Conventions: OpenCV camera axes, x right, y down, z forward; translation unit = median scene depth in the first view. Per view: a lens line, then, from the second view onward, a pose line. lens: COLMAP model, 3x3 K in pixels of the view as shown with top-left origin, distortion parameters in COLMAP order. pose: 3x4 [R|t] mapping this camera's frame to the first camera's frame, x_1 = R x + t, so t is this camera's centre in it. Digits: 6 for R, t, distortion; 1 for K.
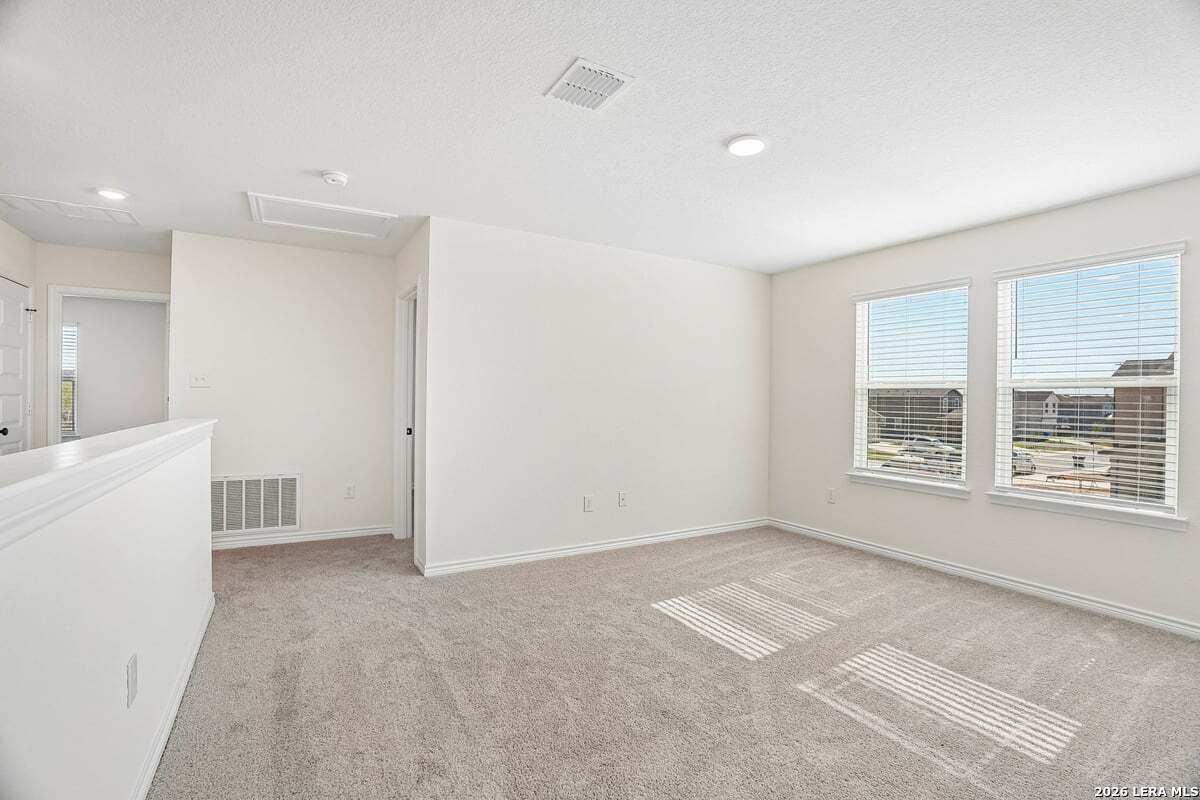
lens RADIAL K [[555.4, 0, 600.1], [0, 555.4, 398.3], [0, 0, 1]] dist [-0.066774, 0.029230]
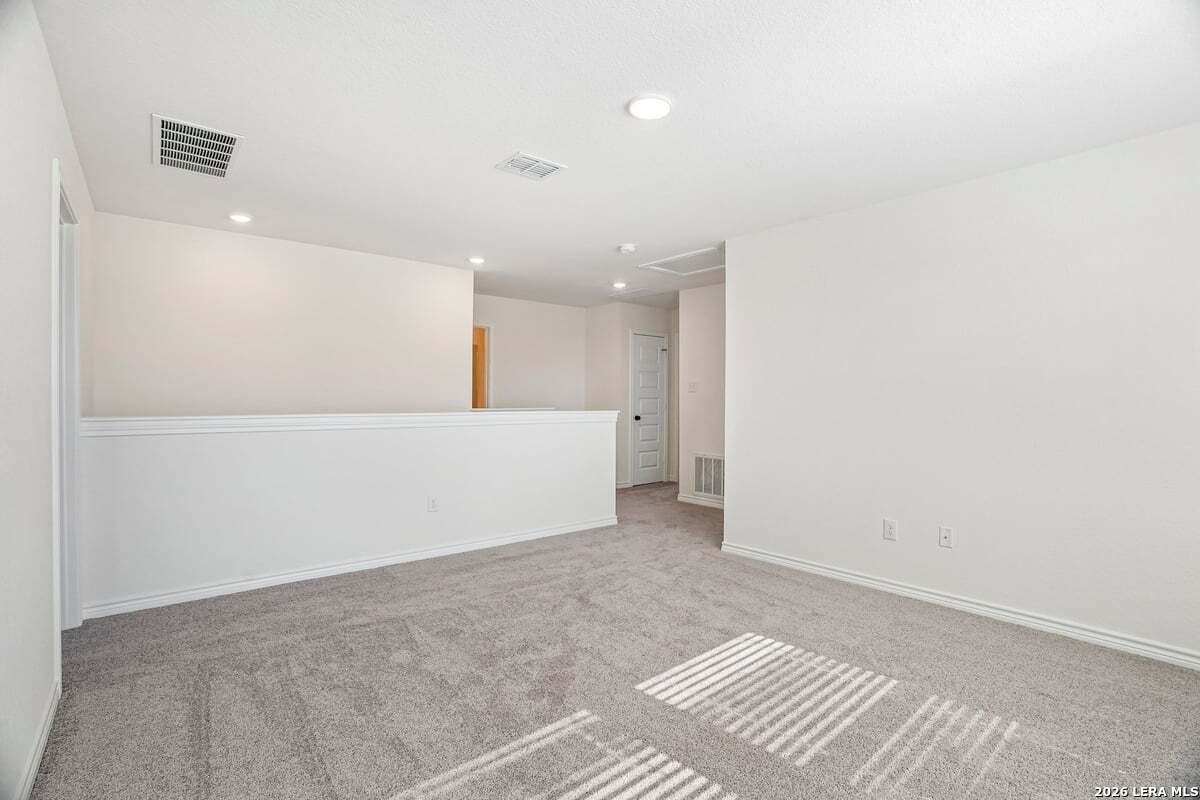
lens RADIAL K [[555.4, 0, 600.1], [0, 555.4, 398.3], [0, 0, 1]] dist [-0.066774, 0.029230]
pose [[0.170367, -0.010797, -0.985322, 0.905506], [-0.001525, 0.999936, -0.011221, 0.018128], [0.985379, 0.003415, 0.170340, 0.624649]]
